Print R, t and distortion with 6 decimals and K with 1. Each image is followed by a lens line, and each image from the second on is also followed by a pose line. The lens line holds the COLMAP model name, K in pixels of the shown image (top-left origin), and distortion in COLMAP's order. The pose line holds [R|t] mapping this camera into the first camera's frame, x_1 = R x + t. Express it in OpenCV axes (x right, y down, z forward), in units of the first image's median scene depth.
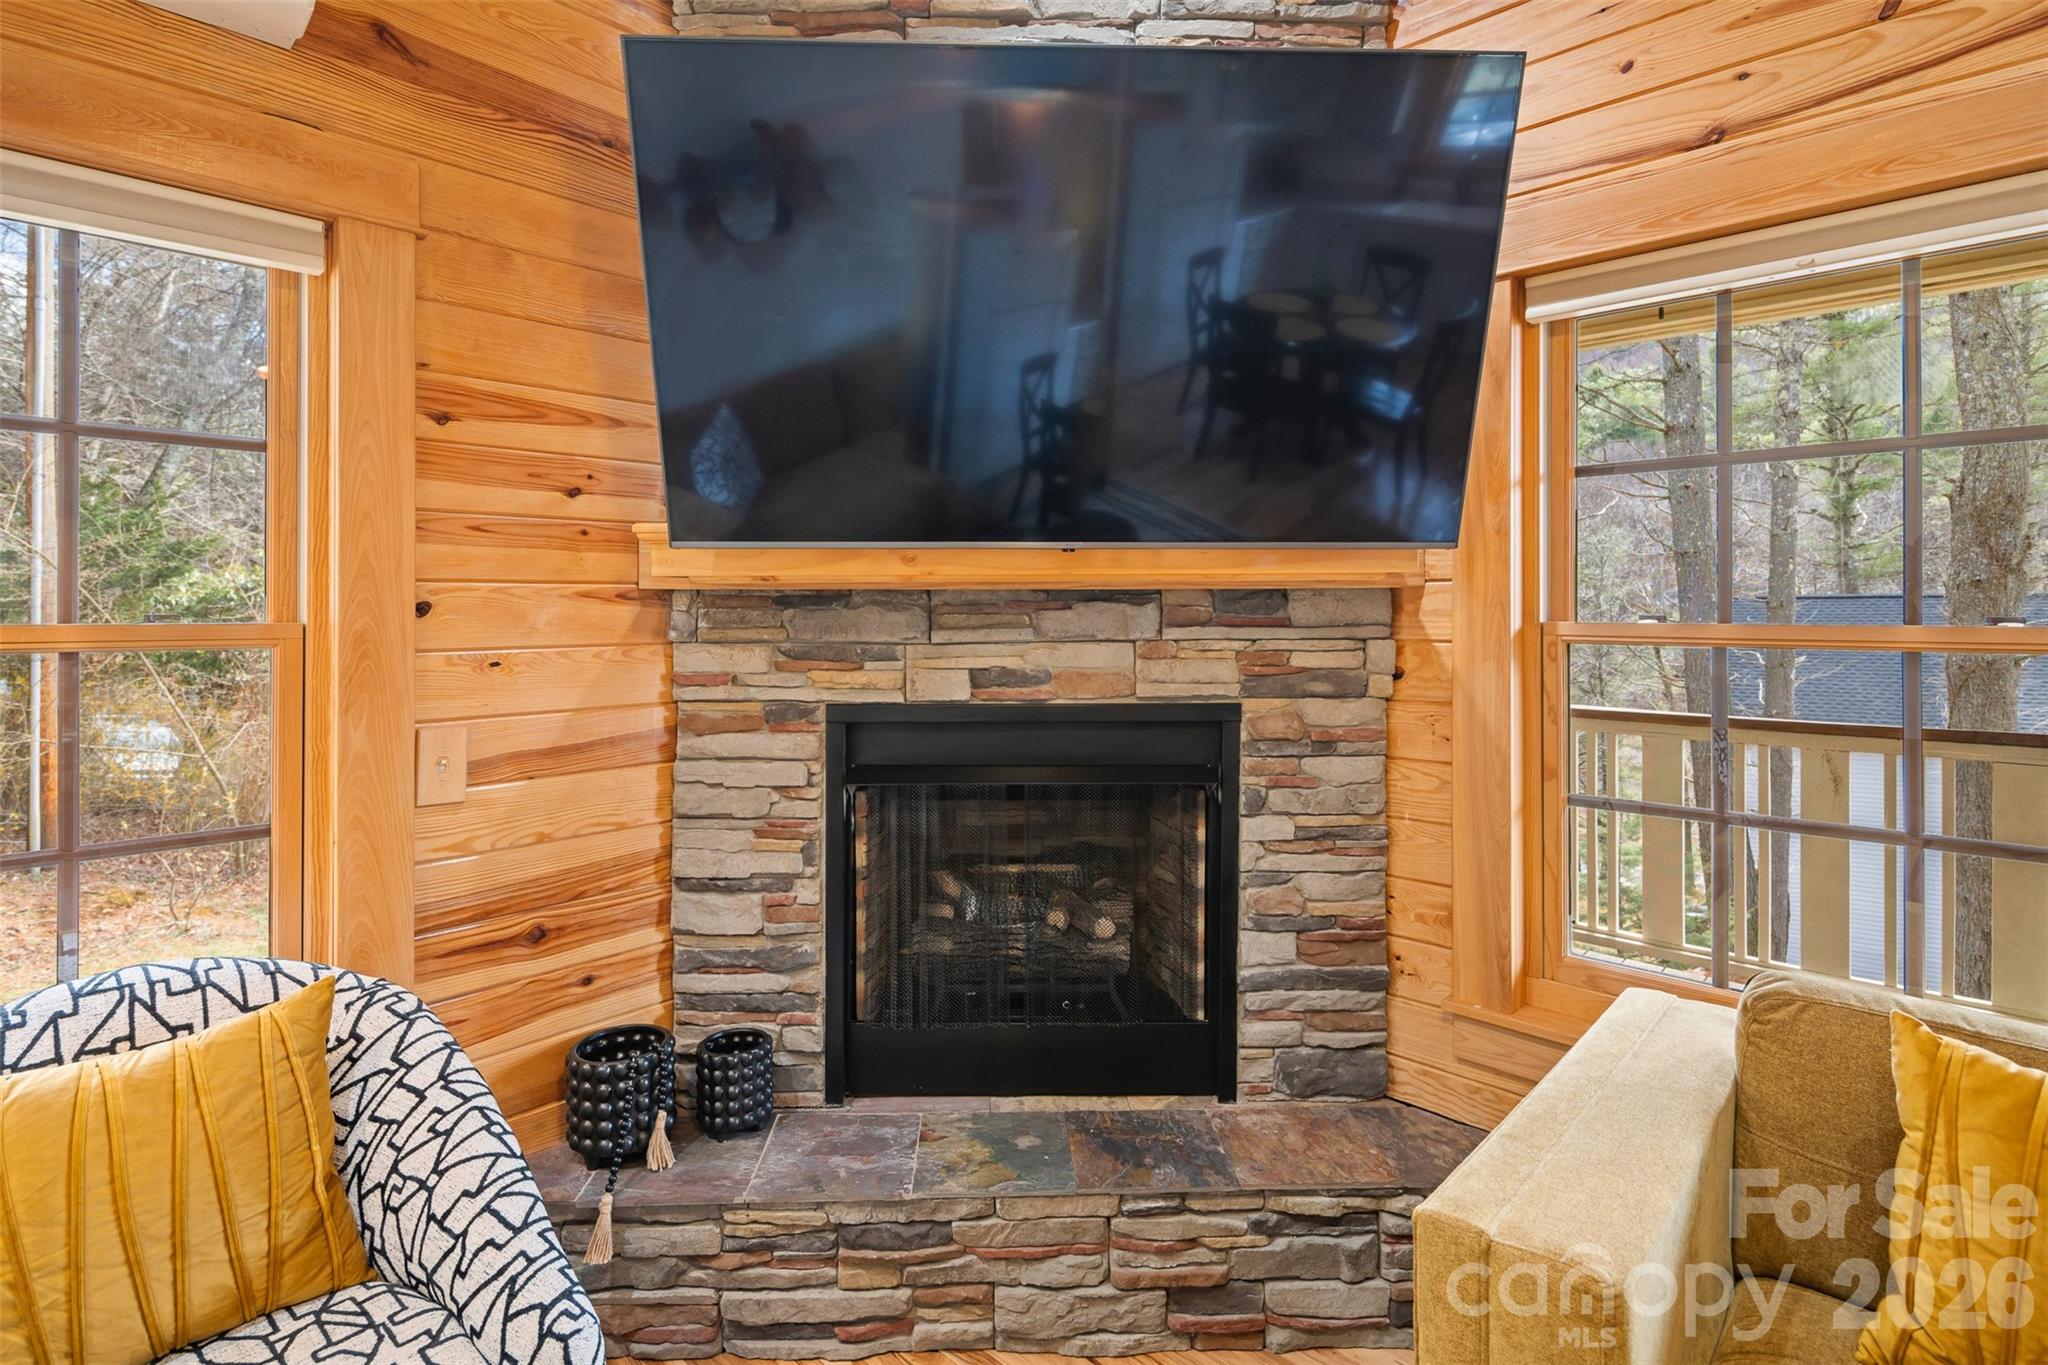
lens RADIAL K [[1014.1, 0, 1030.5], [0, 1014.1, 603.2], [0, 0, 1]] dist [0.004938, -0.004332]
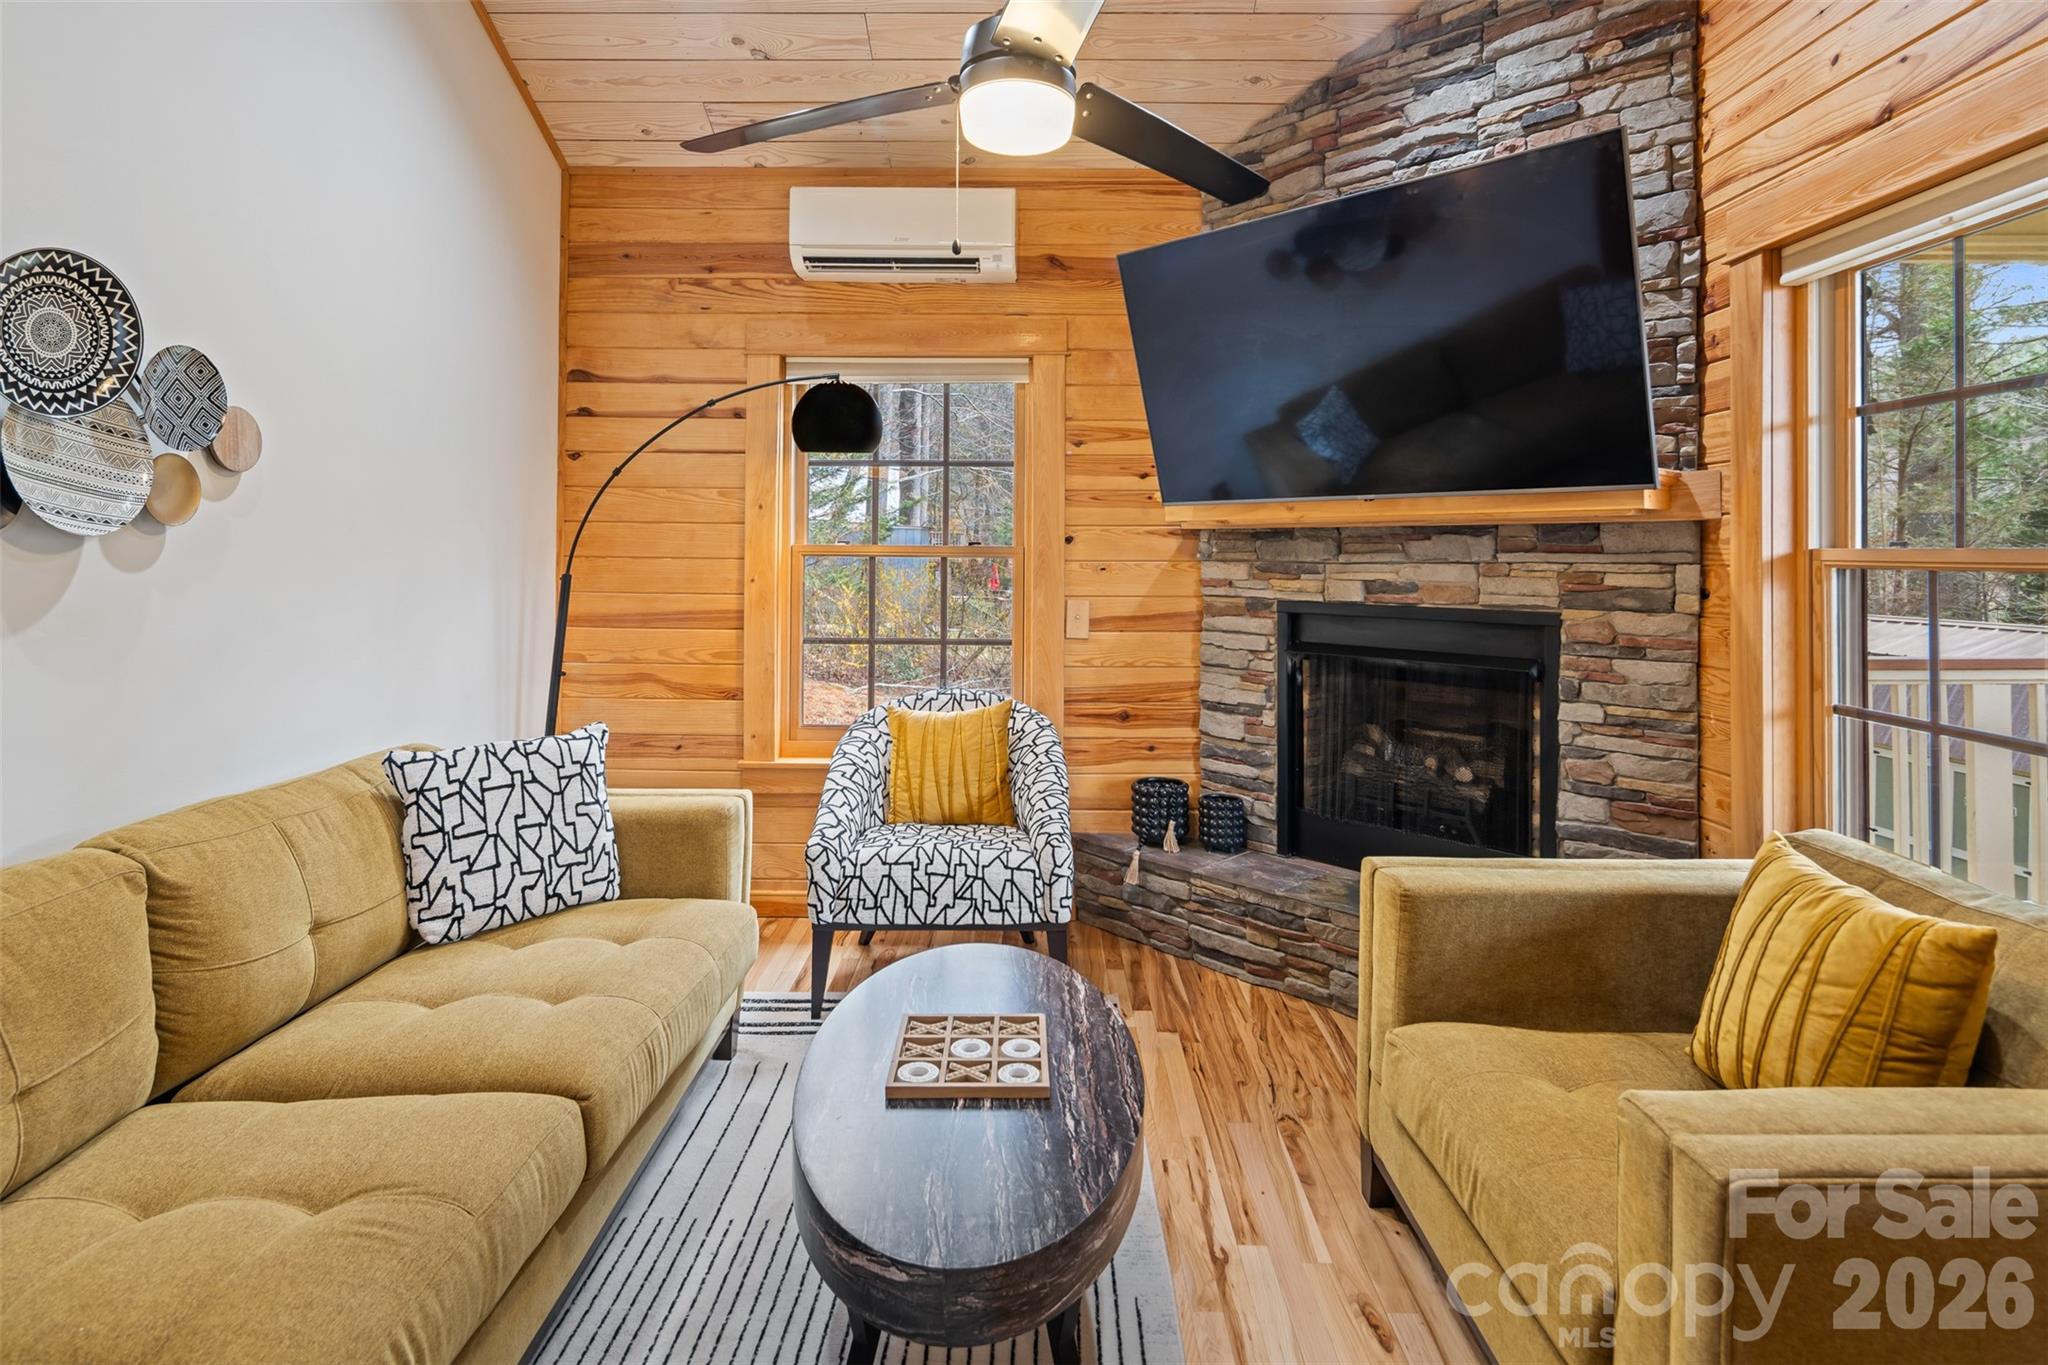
lens RADIAL K [[1049.2, 0, 1022.3], [0, 1049.2, 530.1], [0, 0, 1]] dist [0.001004, -0.002666]
pose [[0.681991, -0.011087, -0.731276, 0.724519], [-0.002200, 0.999849, -0.017210, 0.018967], [0.731357, 0.013346, 0.681864, -0.408035]]
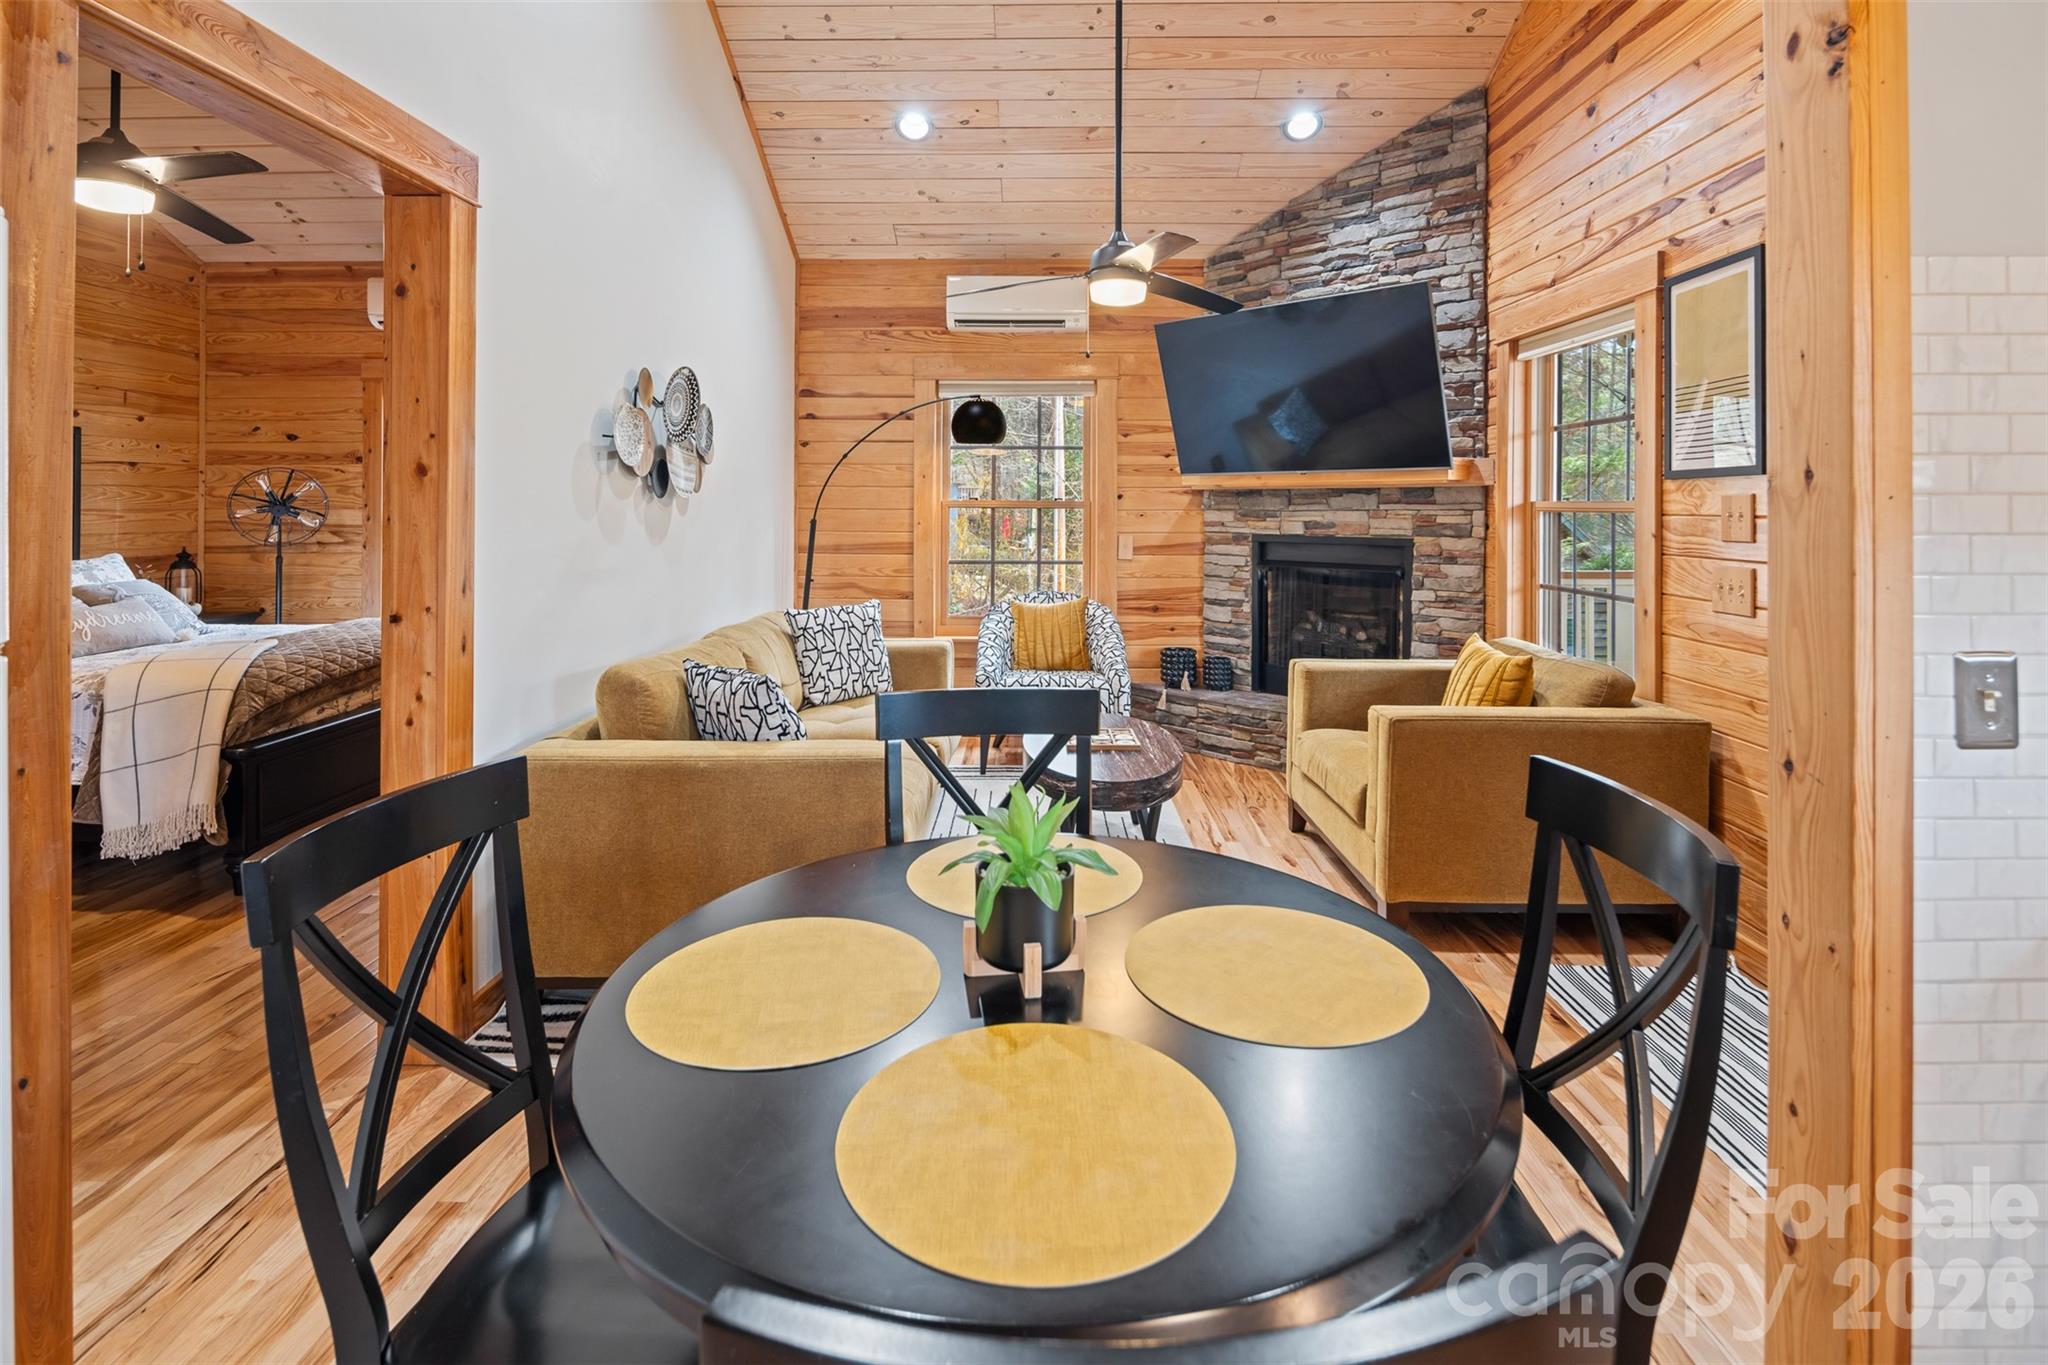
lens RADIAL K [[1007.5, 0, 1024.4], [0, 1007.5, 500.9], [0, 0, 1]] dist [-0.000465, -0.001017]
pose [[0.682185, -0.001105, -0.731178, 1.256373], [0.000789, 0.999999, -0.000775, 0.017243], [0.731179, -0.000048, 0.682186, -1.141379]]
